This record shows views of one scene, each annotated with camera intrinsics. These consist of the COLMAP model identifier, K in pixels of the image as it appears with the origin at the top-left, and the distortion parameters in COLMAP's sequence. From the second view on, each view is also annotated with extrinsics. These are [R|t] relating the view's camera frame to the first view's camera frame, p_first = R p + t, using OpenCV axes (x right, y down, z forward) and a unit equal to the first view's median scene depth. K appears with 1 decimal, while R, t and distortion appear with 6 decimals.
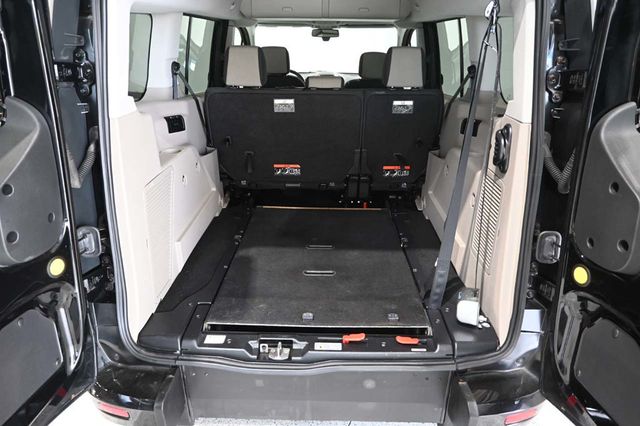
lens RADIAL K [[432.9, 0, 320.0], [0, 432.9, 213.0], [0, 0, 1]] dist [-0.003961, -0.001828]
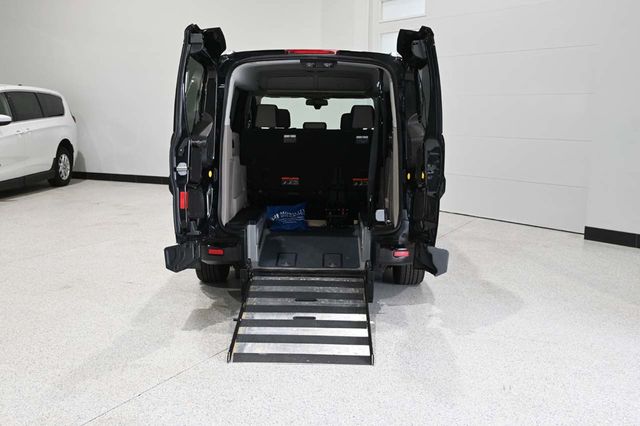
lens RADIAL K [[710.5, 0, 320.0], [0, 710.5, 213.0], [0, 0, 1]] dist [-0.005462, 0.005184]
pose [[0.999955, 0.005118, 0.008031, 0.012534], [-0.002853, 0.965584, -0.260076, 0.841907], [-0.009086, 0.260042, 0.965555, -1.775559]]
